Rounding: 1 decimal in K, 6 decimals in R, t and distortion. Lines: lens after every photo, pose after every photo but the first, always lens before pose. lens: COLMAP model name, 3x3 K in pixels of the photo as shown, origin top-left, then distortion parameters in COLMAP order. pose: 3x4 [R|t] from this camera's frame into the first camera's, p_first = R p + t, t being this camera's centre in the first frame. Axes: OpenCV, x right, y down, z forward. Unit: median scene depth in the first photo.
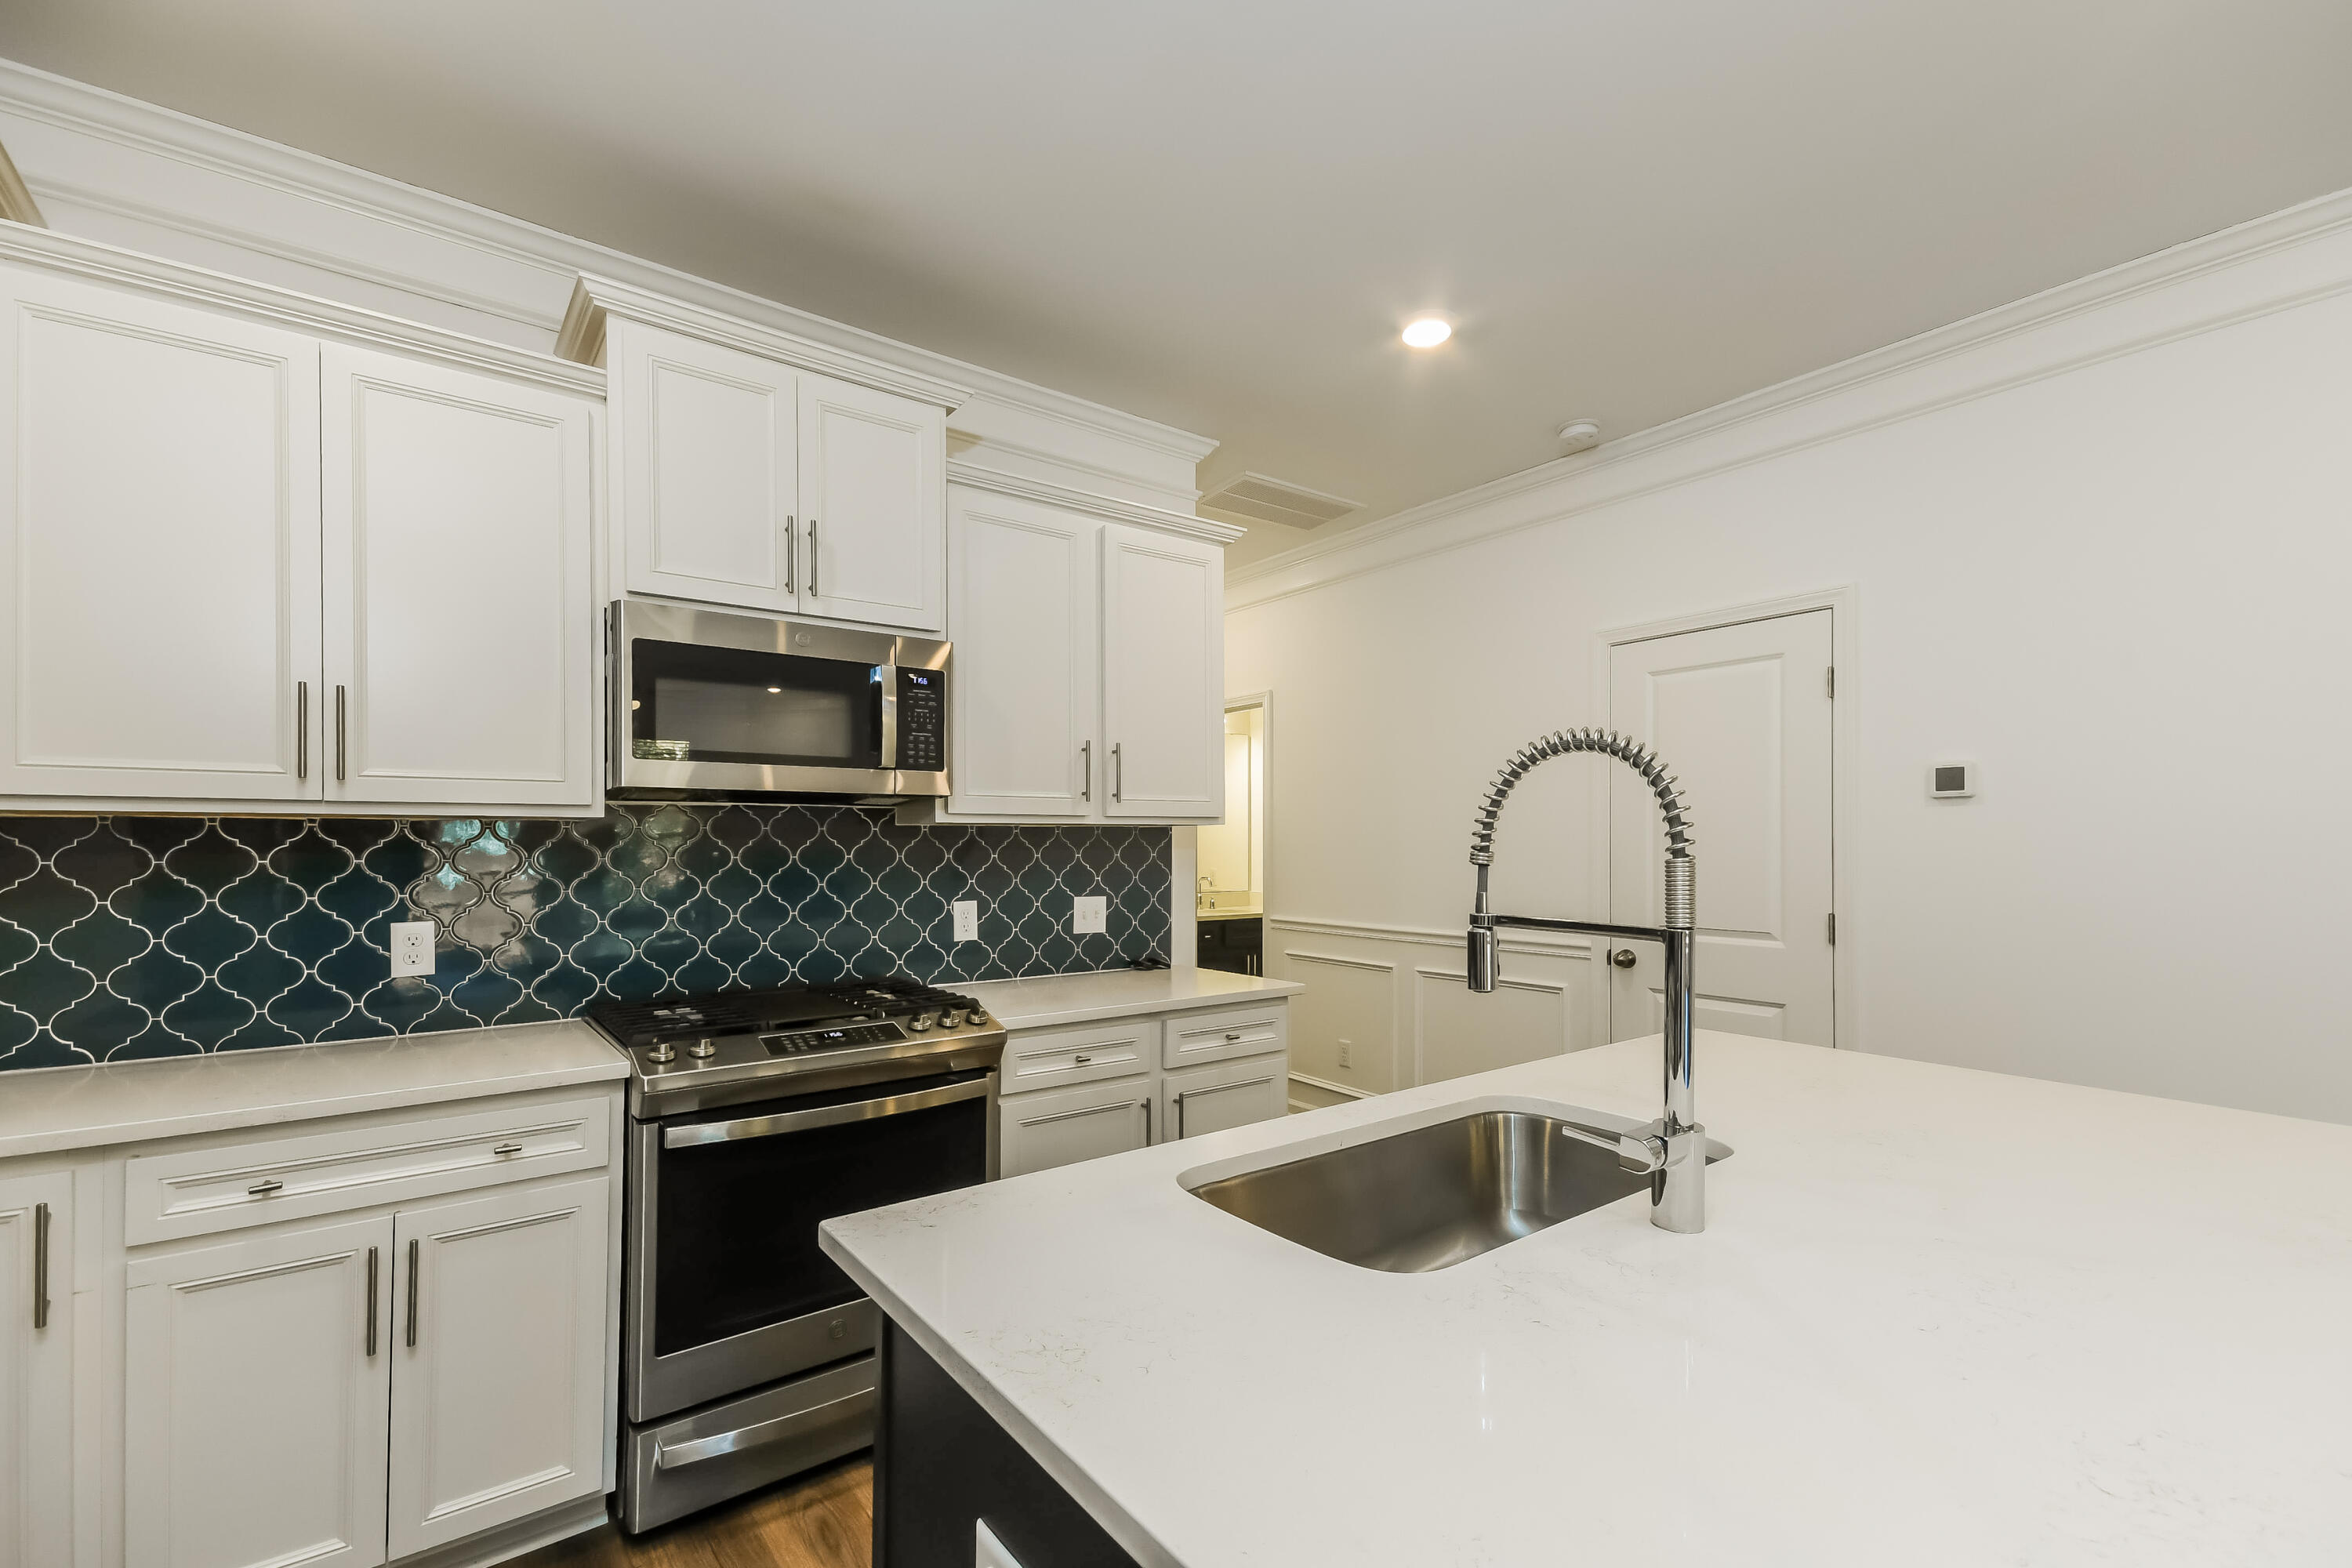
lens RADIAL K [[1009.5, 0, 1187.6], [0, 1009.5, 846.9], [0, 0, 1]] dist [0.011965, 0.000082]
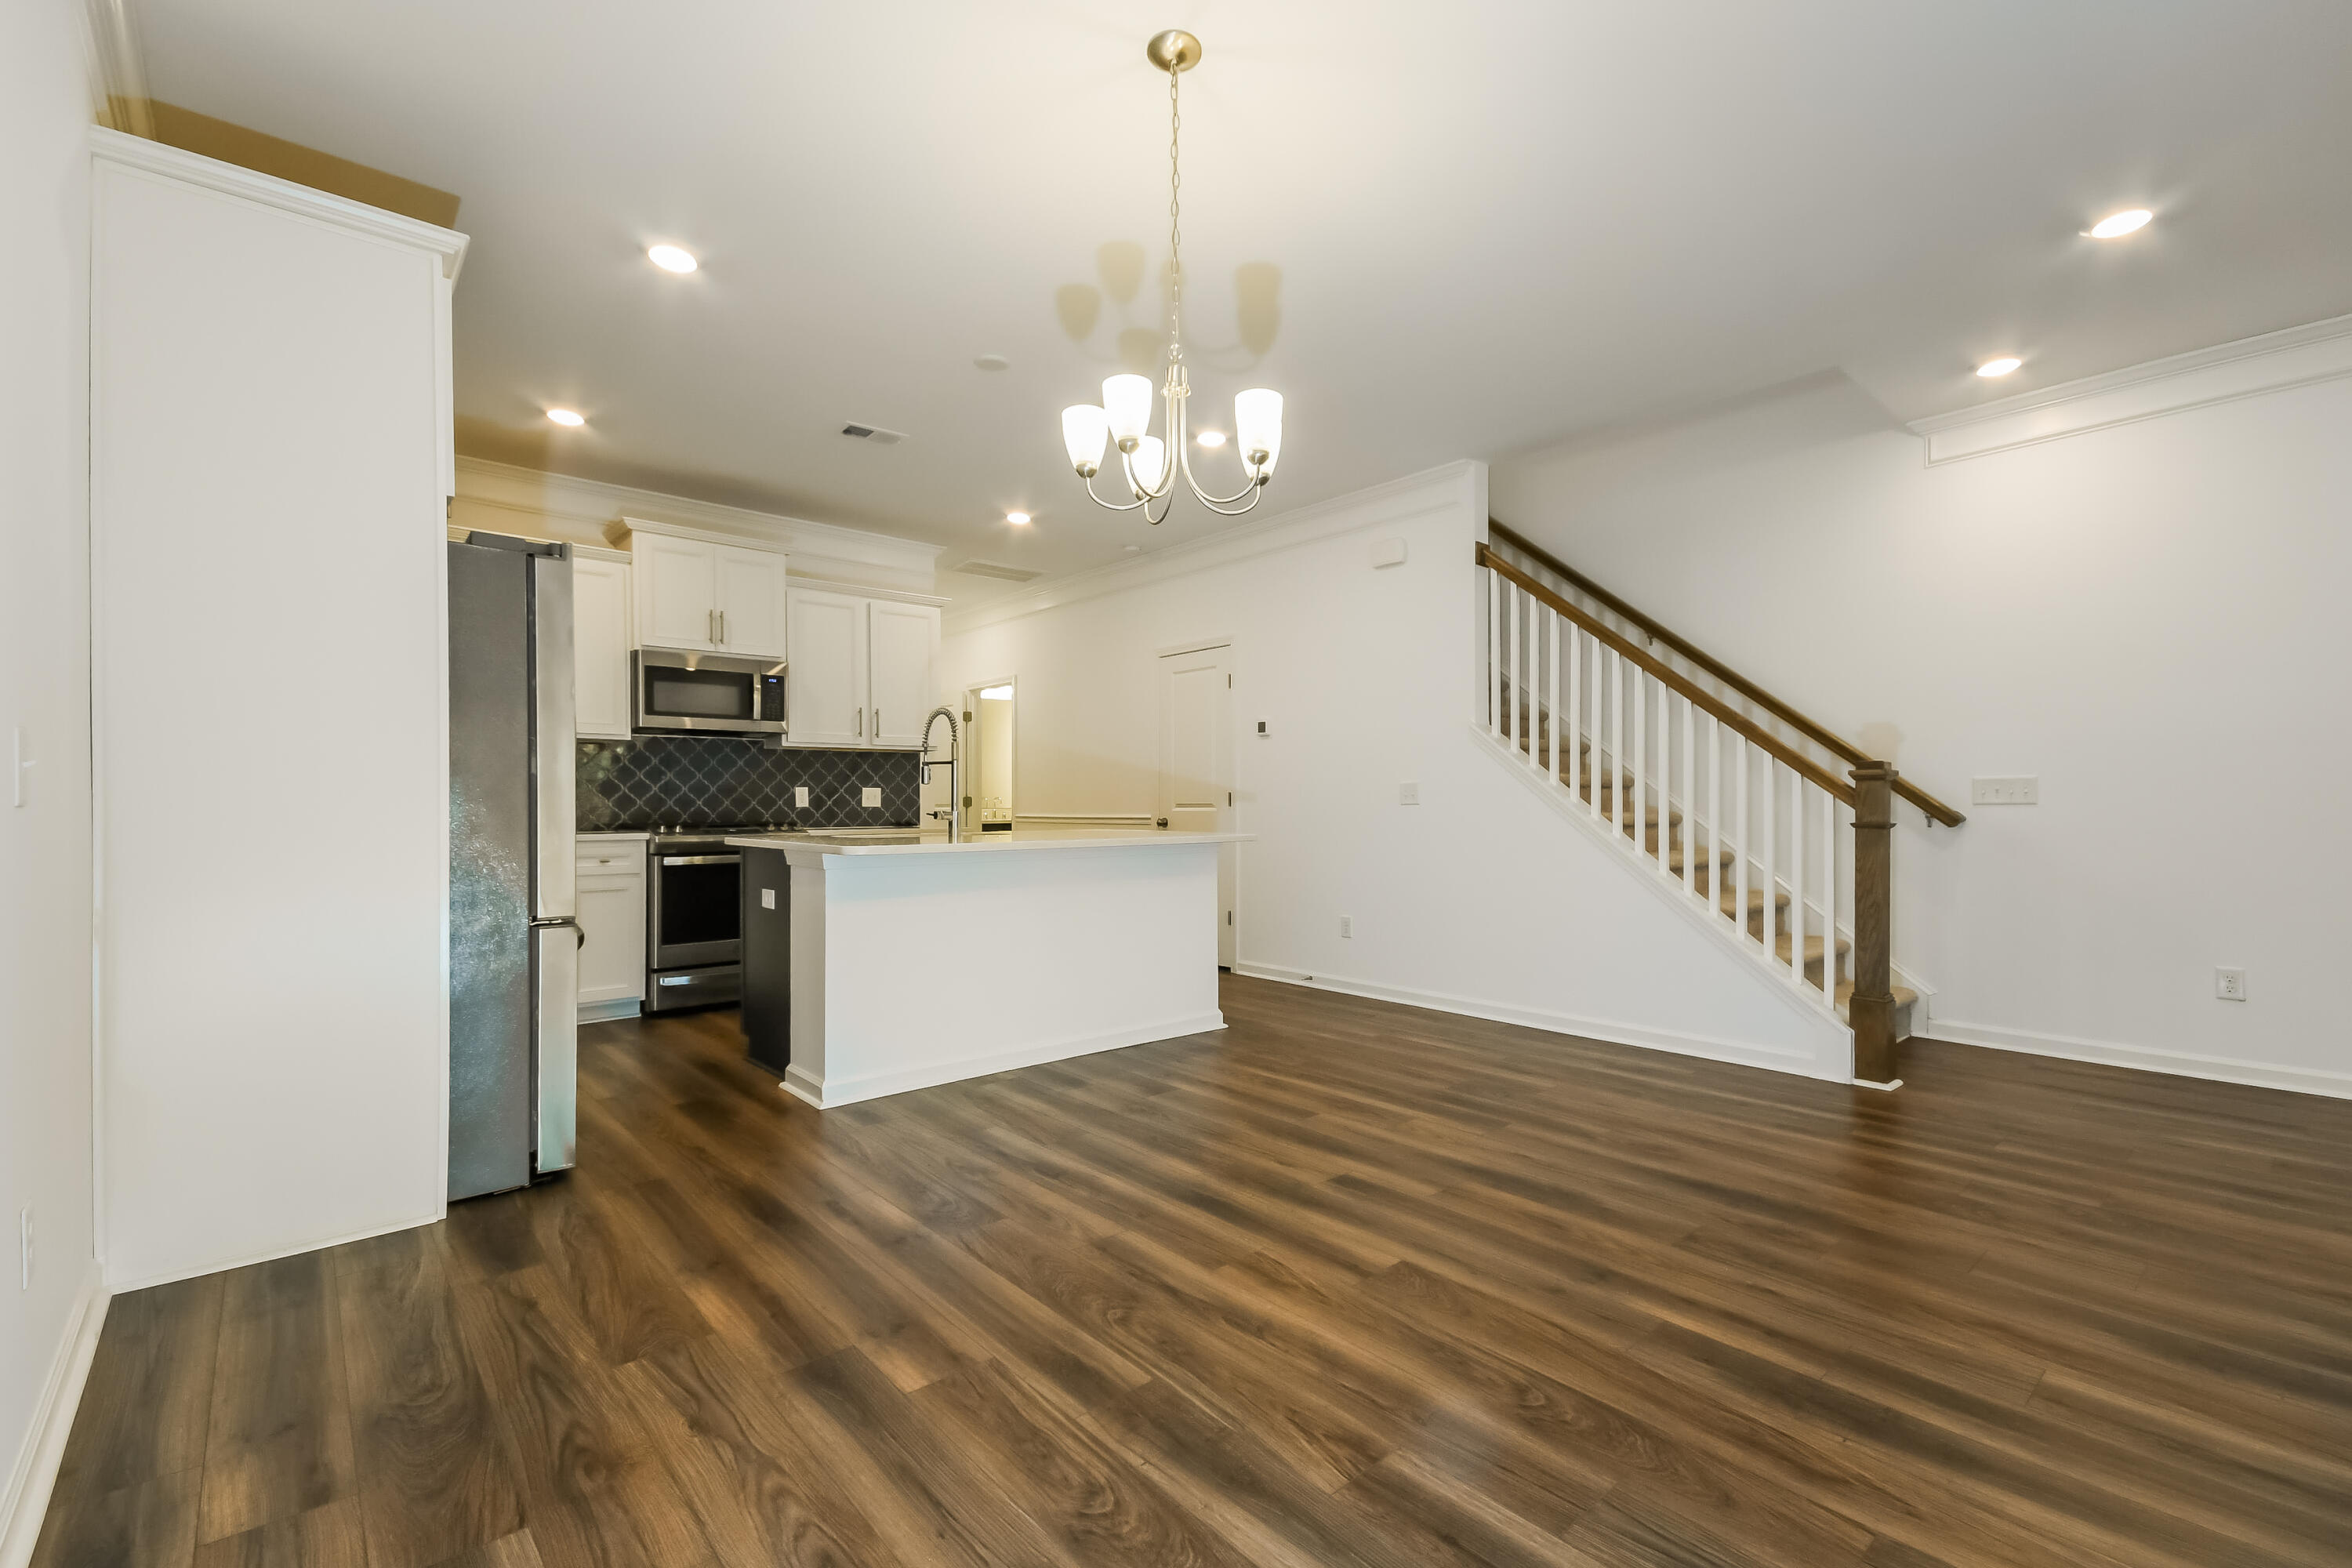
lens RADIAL K [[1009.5, 0, 1194.9], [0, 1009.5, 805.3], [0, 0, 1]] dist [0.011965, 0.000082]
pose [[0.996889, -0.004498, 0.078684, 0.432537], [0.004599, 0.999989, -0.001097, 0.103428], [-0.078678, 0.001456, 0.996899, -1.147610]]
